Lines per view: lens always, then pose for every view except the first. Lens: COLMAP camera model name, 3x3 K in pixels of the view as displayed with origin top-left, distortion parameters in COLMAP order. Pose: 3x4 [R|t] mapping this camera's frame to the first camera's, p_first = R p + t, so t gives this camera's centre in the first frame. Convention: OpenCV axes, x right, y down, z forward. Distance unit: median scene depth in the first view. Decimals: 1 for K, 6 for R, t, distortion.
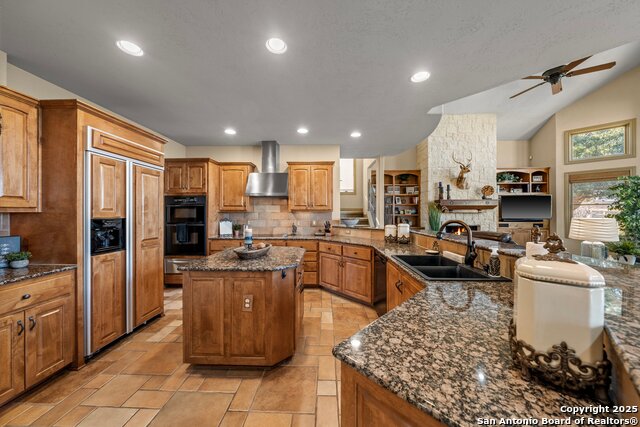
lens RADIAL K [[219.3, 0, 320.0], [0, 219.3, 213.5], [0, 0, 1]] dist [0.000217, 0.000128]
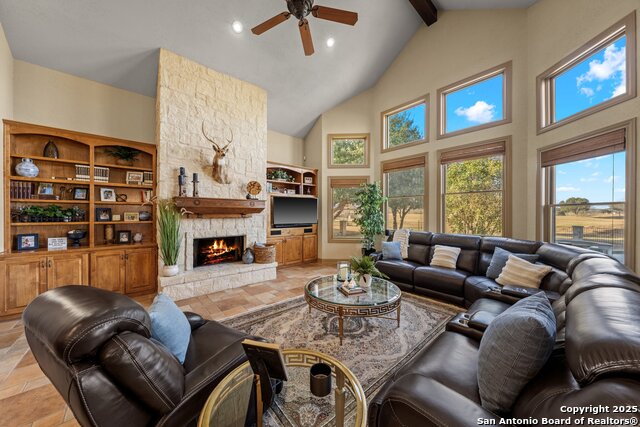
lens RADIAL K [[219.3, 0, 320.0], [0, 219.3, 213.5], [0, 0, 1]] dist [0.000217, 0.000128]
pose [[0.731250, 0.003015, 0.682103, 0.422654], [-0.003886, 0.999992, -0.000253, -0.018921], [-0.682099, -0.002466, 0.731256, 0.306514]]
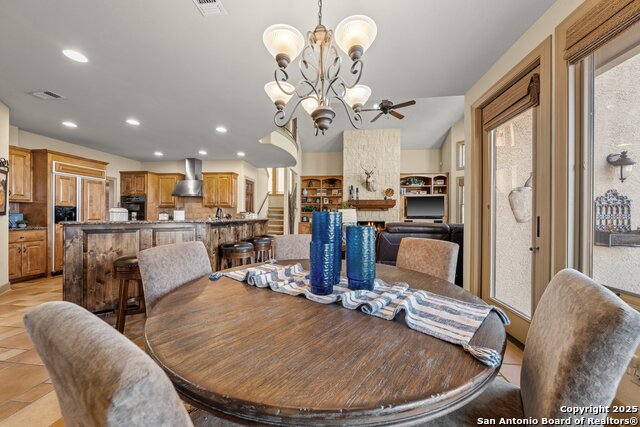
lens RADIAL K [[222.8, 0, 317.6], [0, 222.8, 217.0], [0, 0, 1]] dist [-0.000424, -0.000049]
pose [[0.996811, 0.007554, -0.079440, 0.466547], [-0.007314, 0.999968, 0.003311, 0.030676], [0.079463, -0.002720, 0.996834, -0.261430]]
